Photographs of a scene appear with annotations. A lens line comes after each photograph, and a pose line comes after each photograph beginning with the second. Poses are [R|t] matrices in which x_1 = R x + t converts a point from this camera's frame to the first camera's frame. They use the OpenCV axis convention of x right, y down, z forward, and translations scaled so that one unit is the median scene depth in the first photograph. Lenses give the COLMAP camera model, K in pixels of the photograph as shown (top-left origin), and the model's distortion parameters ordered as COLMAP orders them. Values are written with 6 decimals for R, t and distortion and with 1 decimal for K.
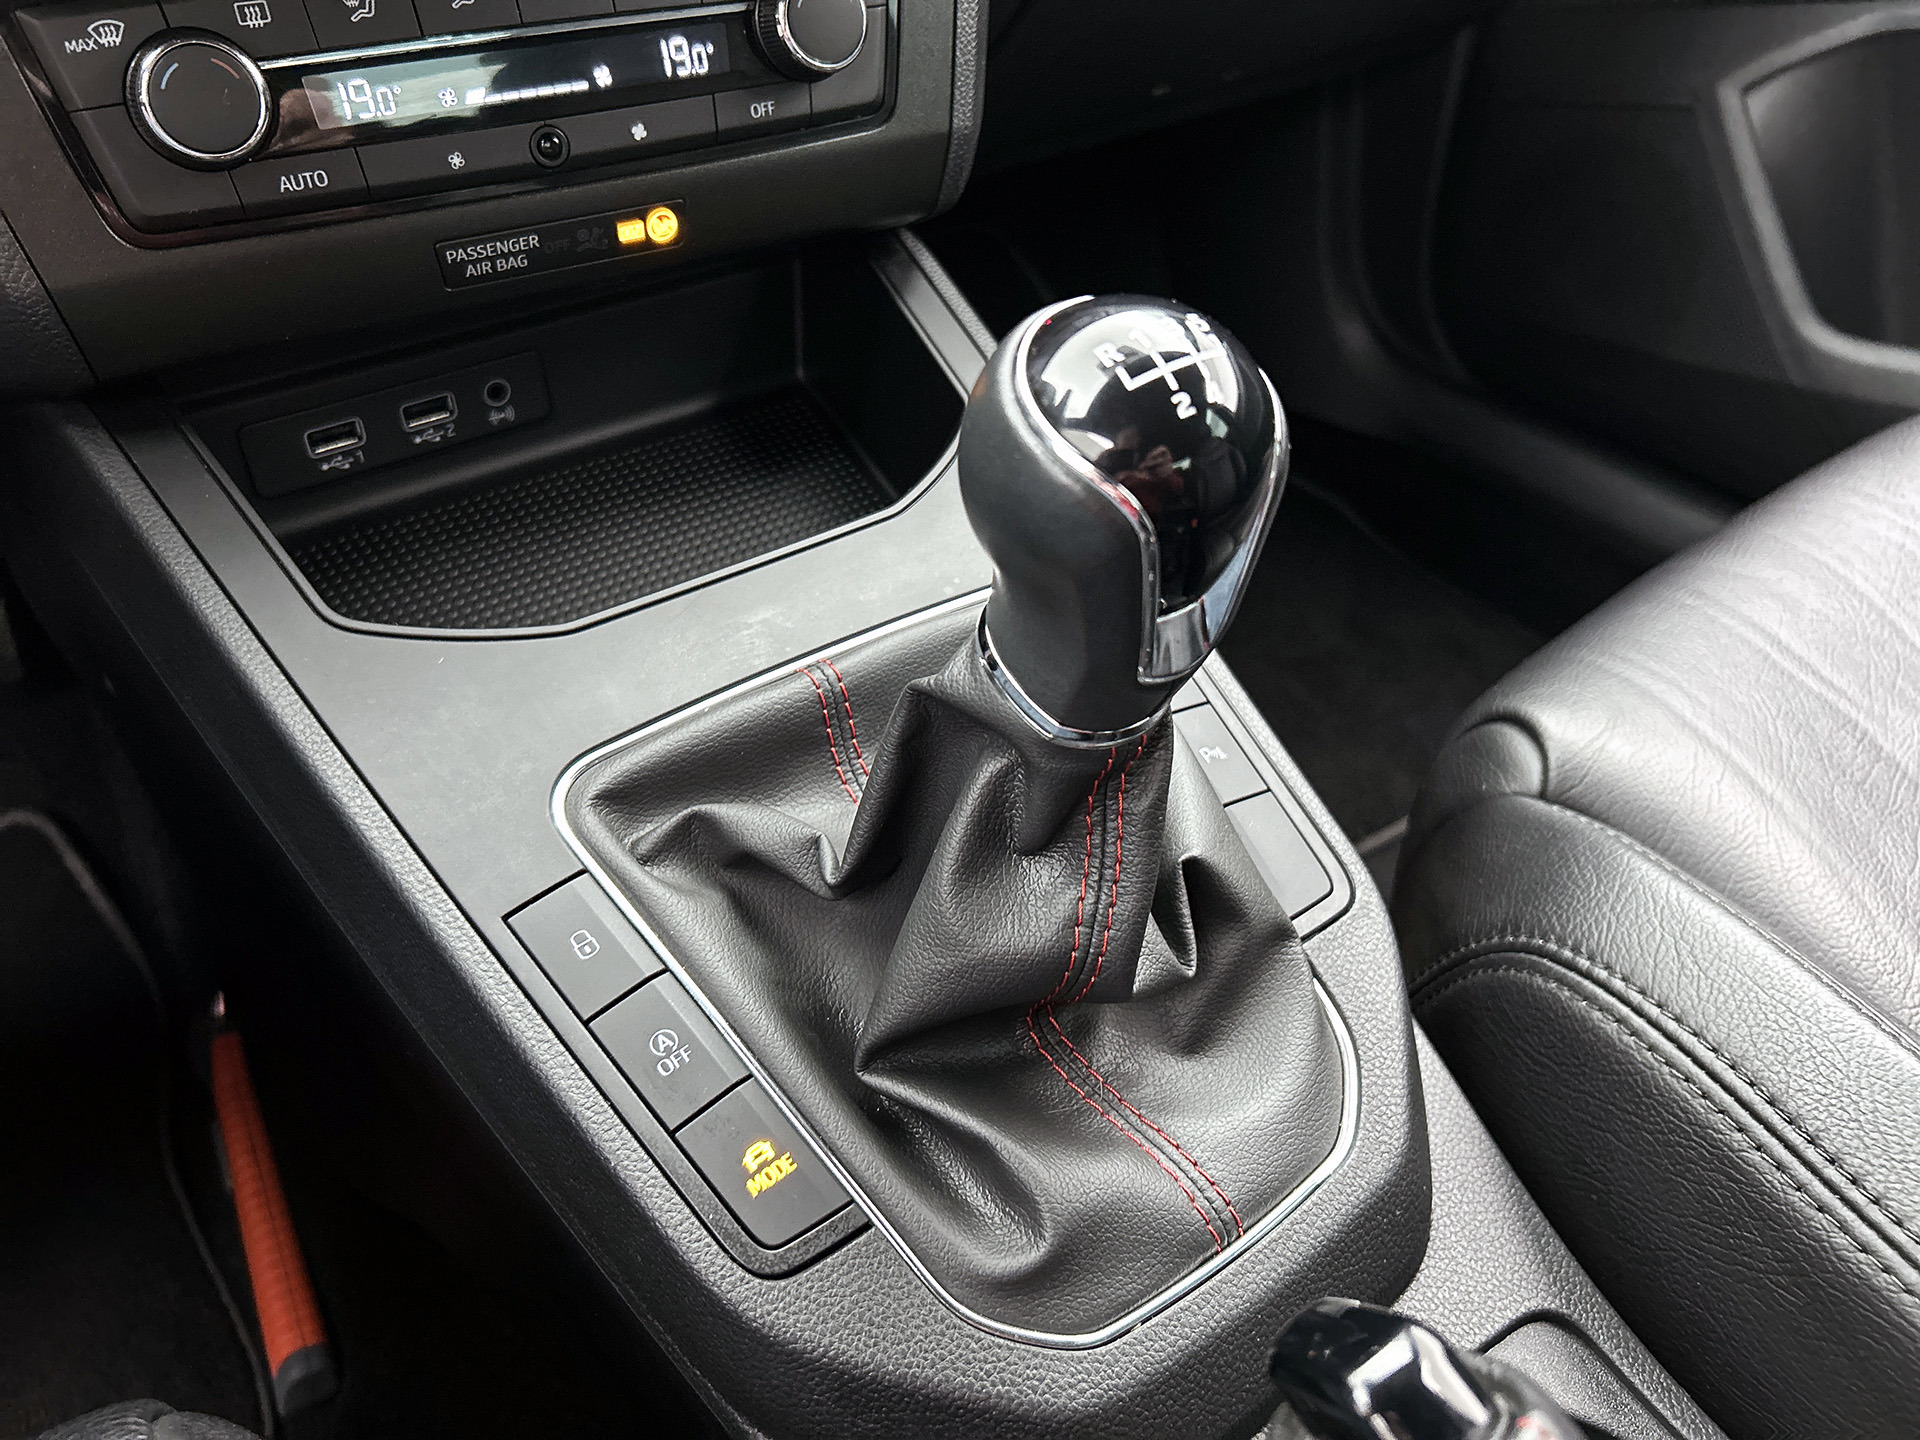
lens RADIAL K [[1466.8, 0, 971.6], [0, 1466.8, 711.6], [0, 0, 1]] dist [-0.016874, -0.012609]
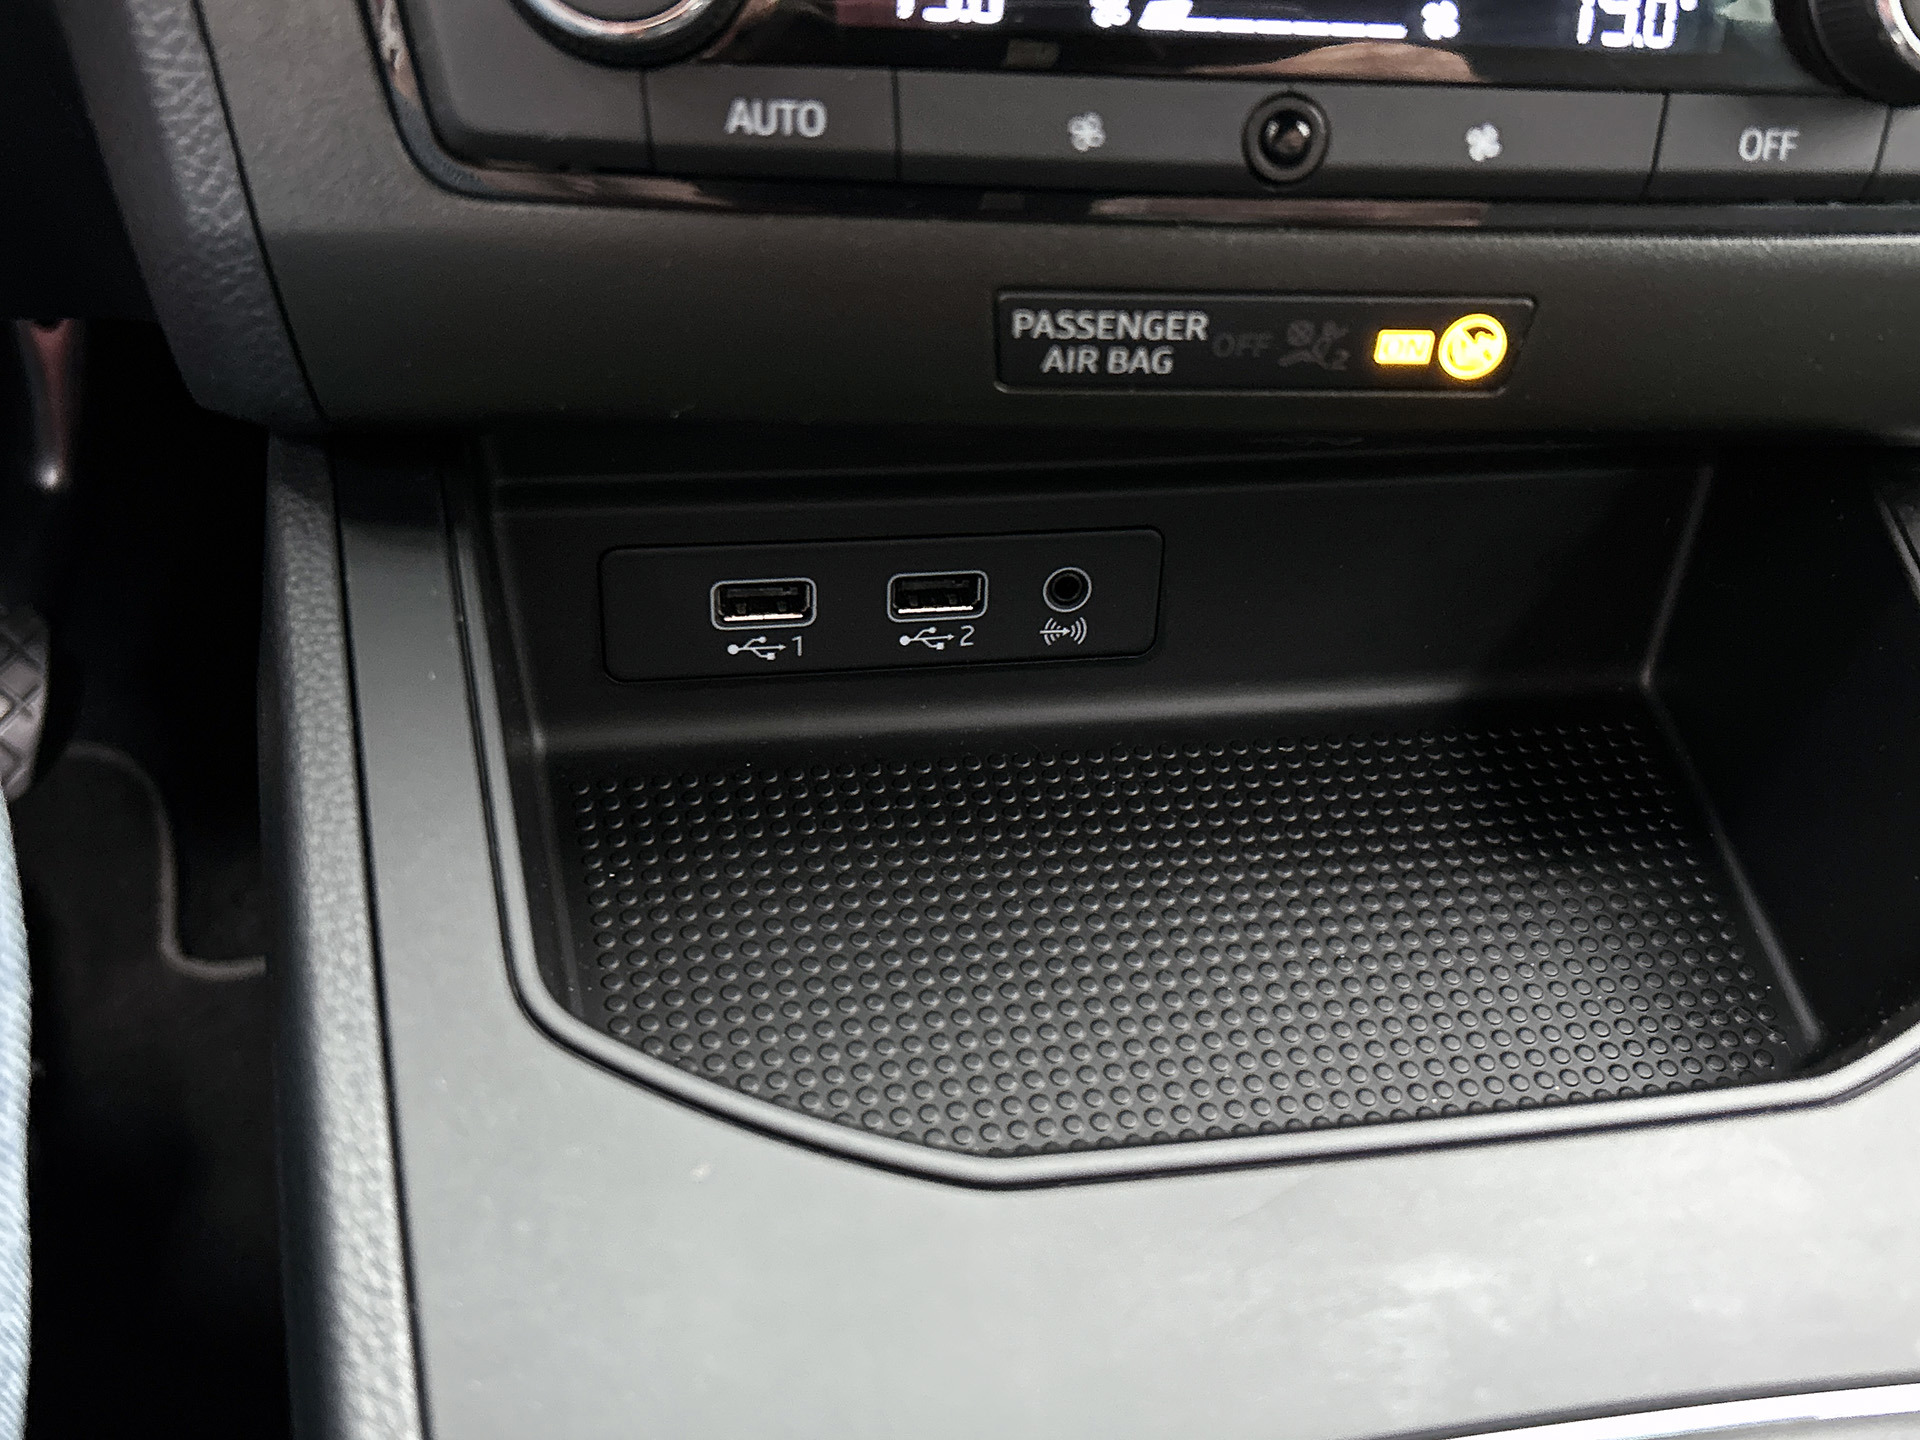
lens RADIAL K [[1832.6, 0, 962.9], [0, 1832.6, 729.0], [0, 0, 1]] dist [0.017996, 0.000000]
pose [[0.884061, 0.260960, -0.387731, -0.100911], [-0.307069, 0.949735, -0.060932, -0.137409], [0.352341, 0.172928, 0.919757, 0.445392]]
